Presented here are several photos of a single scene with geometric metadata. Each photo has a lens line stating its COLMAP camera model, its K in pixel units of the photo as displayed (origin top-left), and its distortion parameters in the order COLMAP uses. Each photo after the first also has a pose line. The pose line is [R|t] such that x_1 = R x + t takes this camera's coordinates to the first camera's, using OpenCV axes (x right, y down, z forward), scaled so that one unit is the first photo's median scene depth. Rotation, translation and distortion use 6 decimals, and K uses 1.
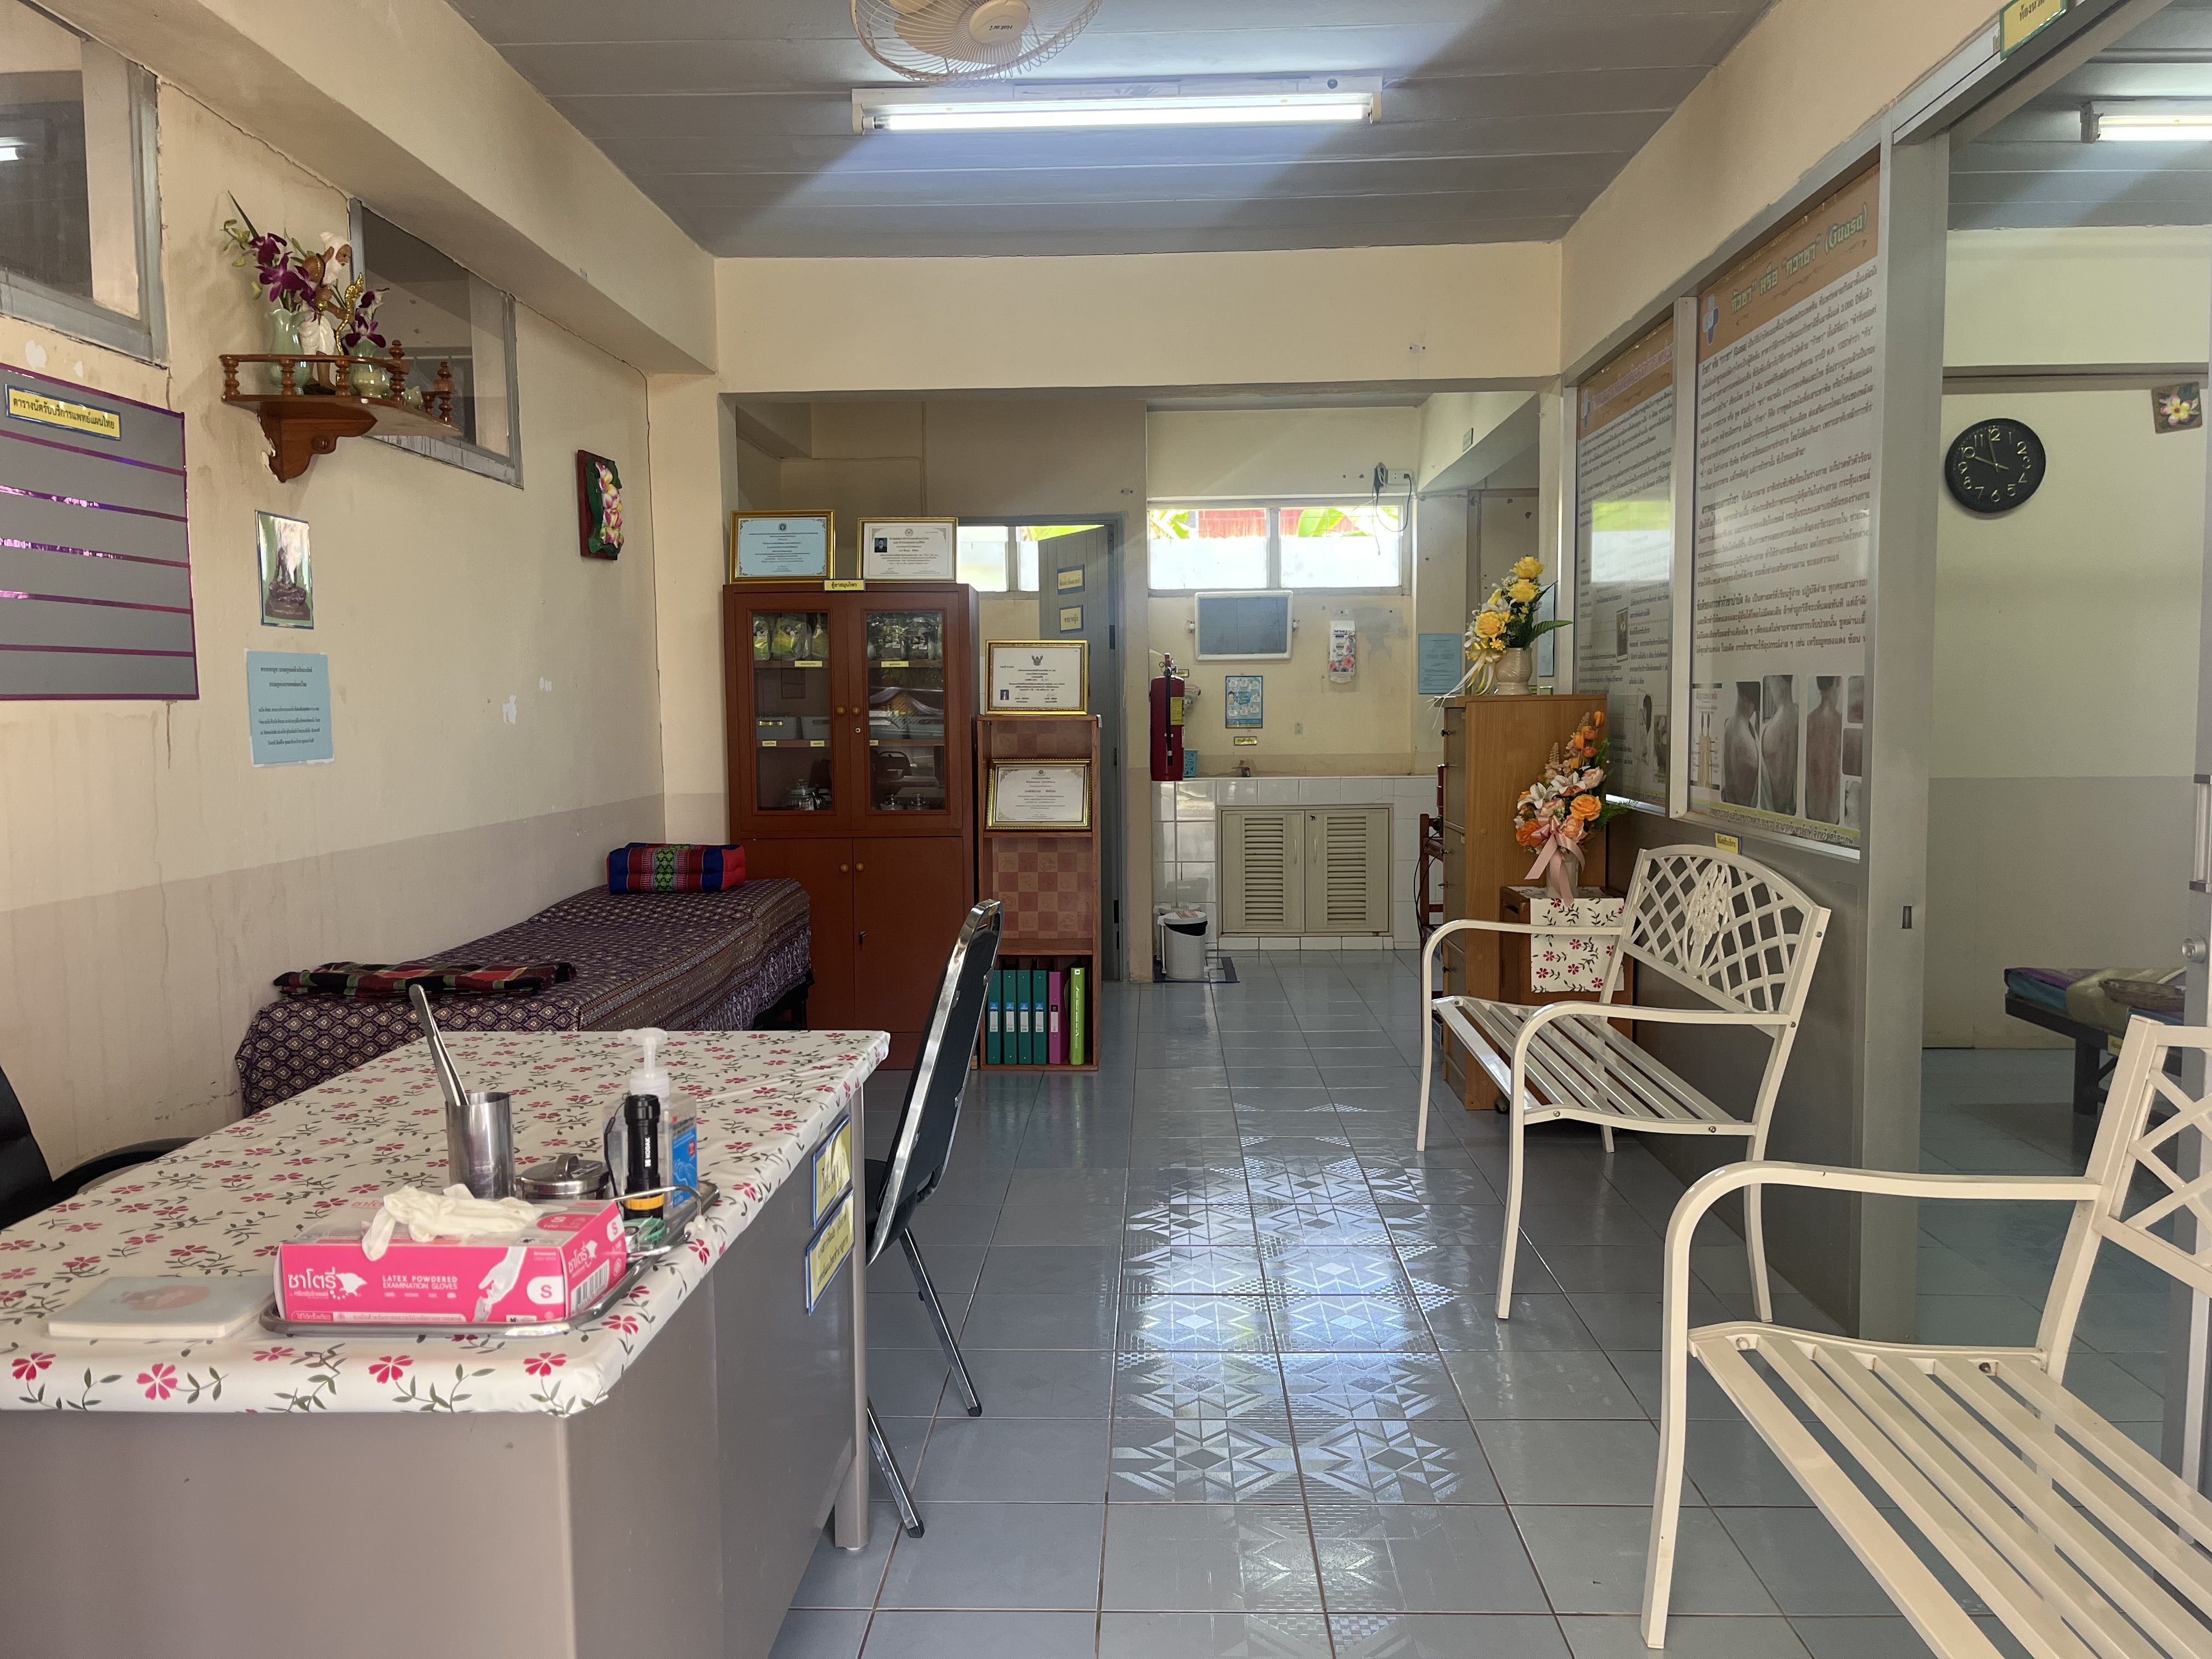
lens RADIAL K [[1675.9, 0, 1104.8], [0, 1675.9, 828.8], [0, 0, 1]] dist [0.042111, -0.045201]
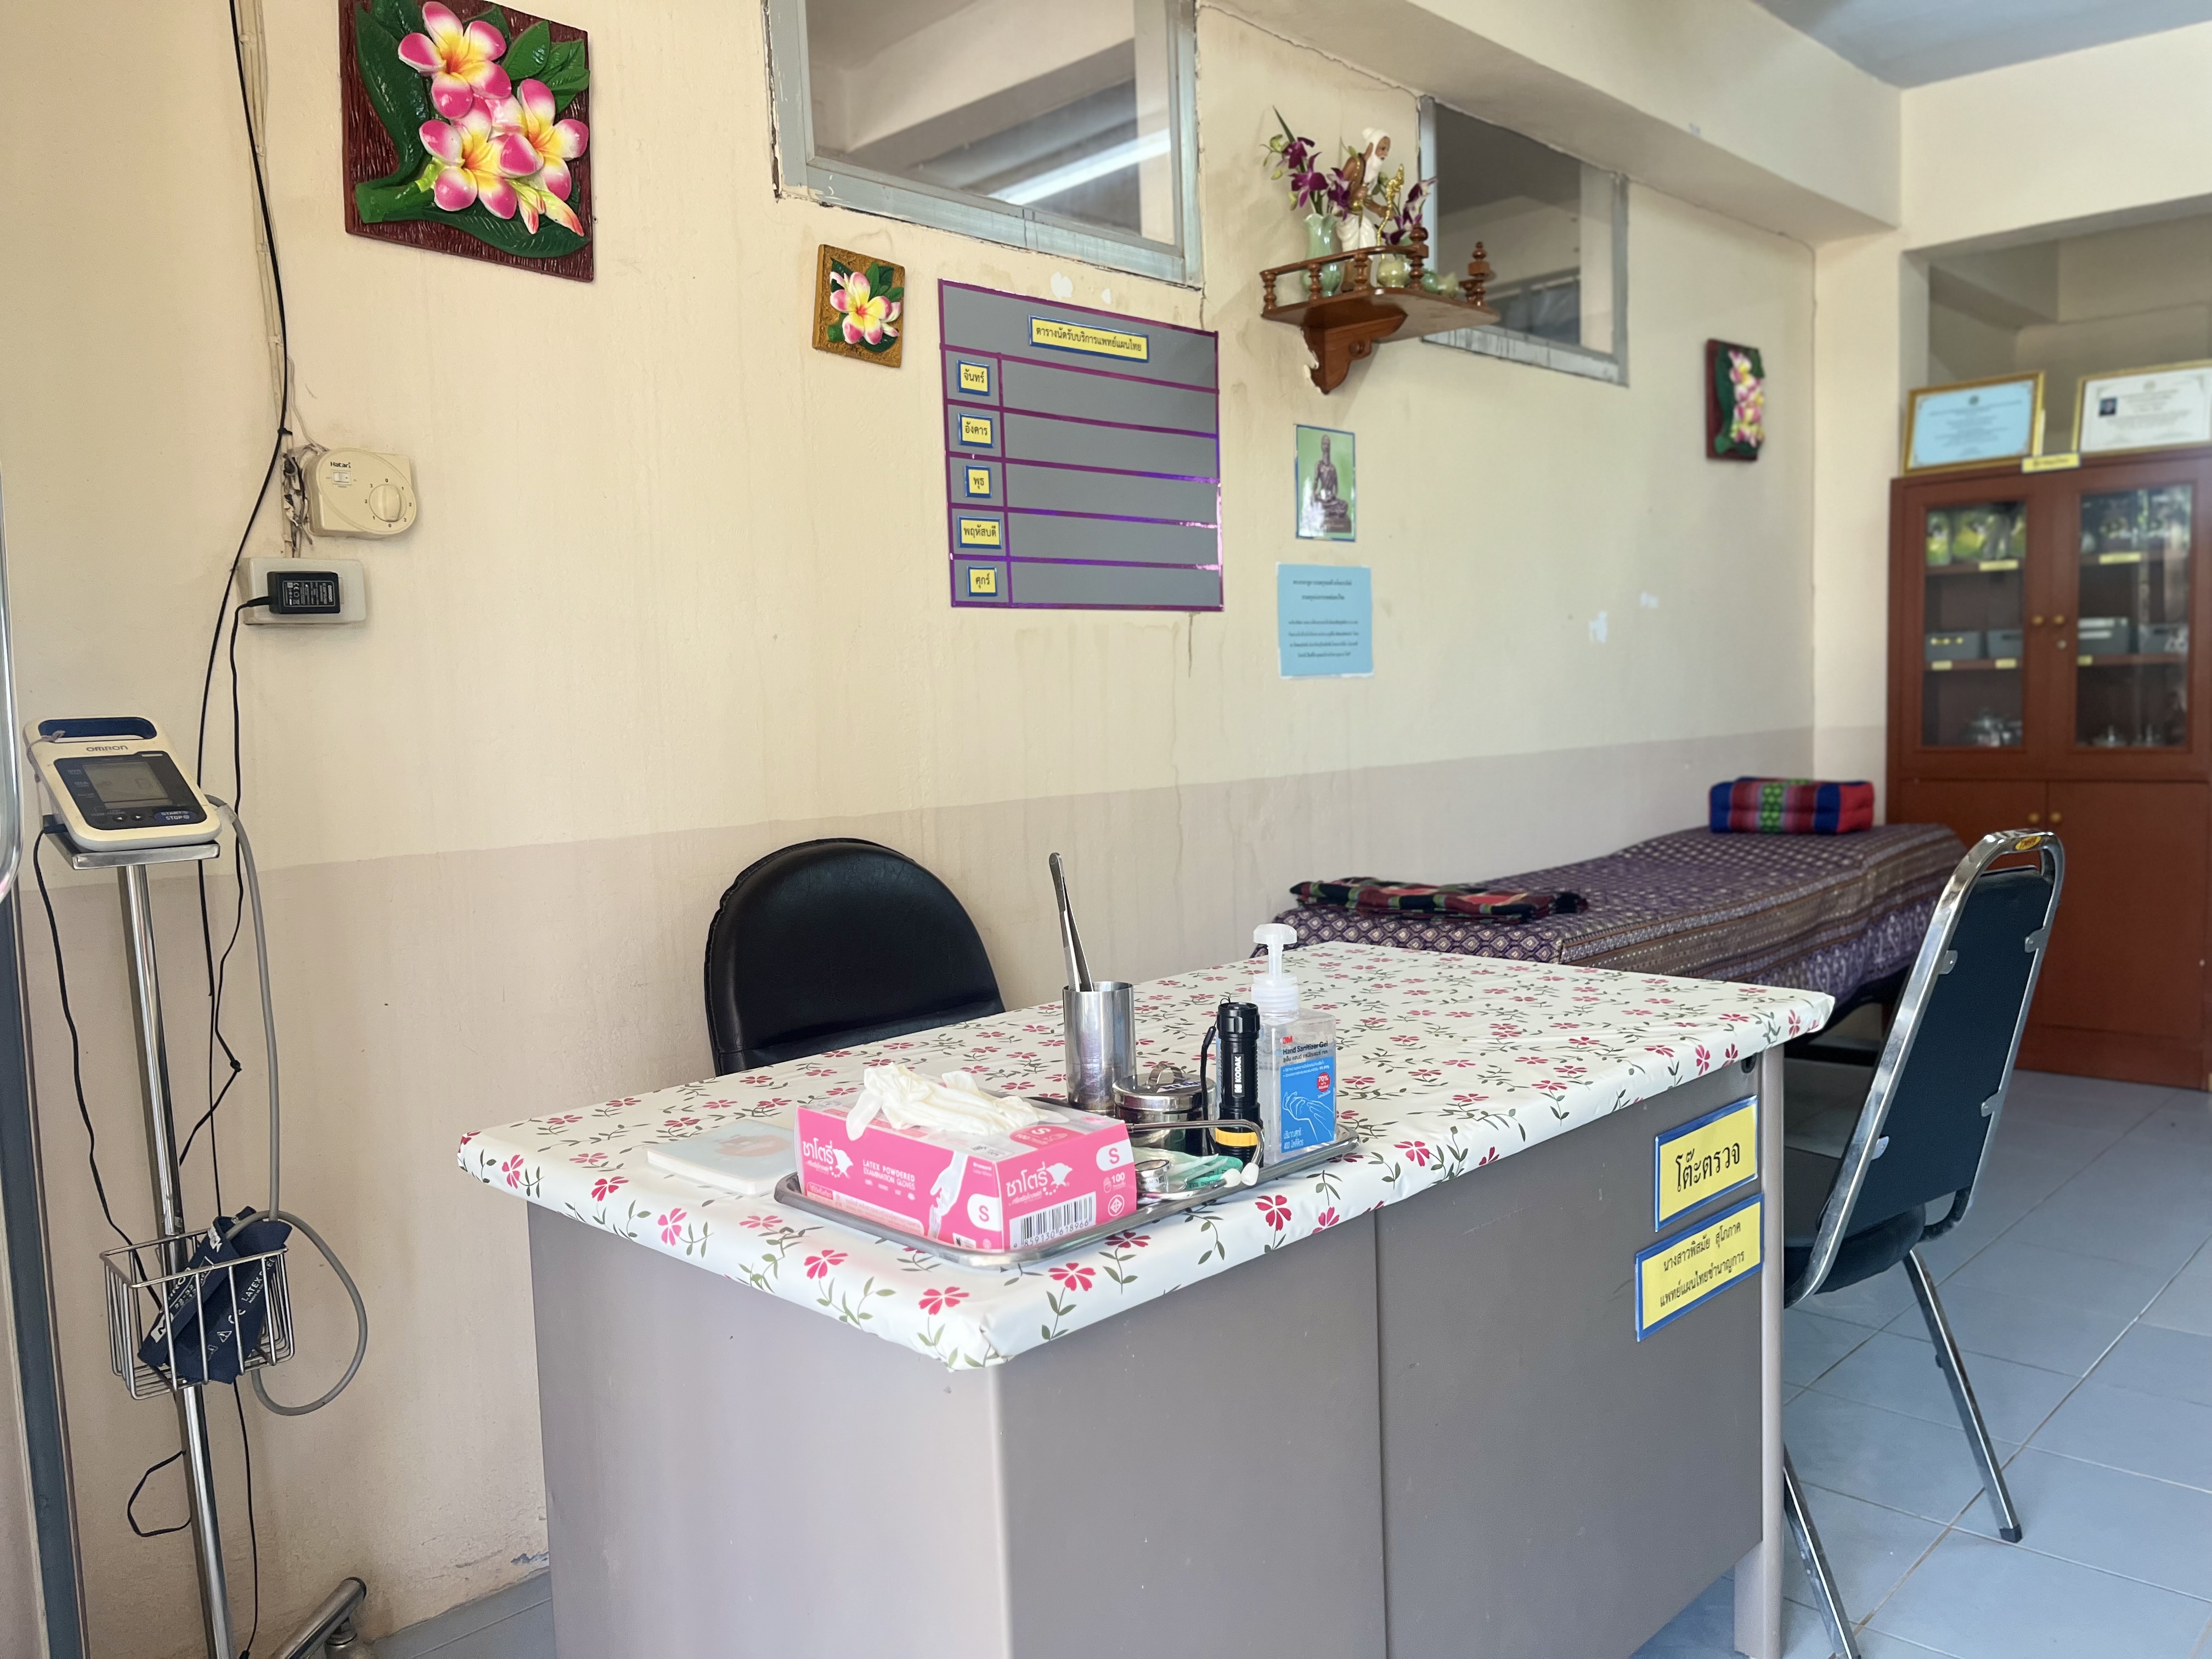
lens RADIAL K [[1675.9, 0, 1112.2], [0, 1675.9, 835.0], [0, 0, 1]] dist [0.042111, -0.045201]
pose [[0.742259, 0.042168, -0.668785, 0.101312], [-0.025390, 0.999071, 0.034814, 0.025476], [0.669632, -0.008860, 0.742640, 0.180563]]
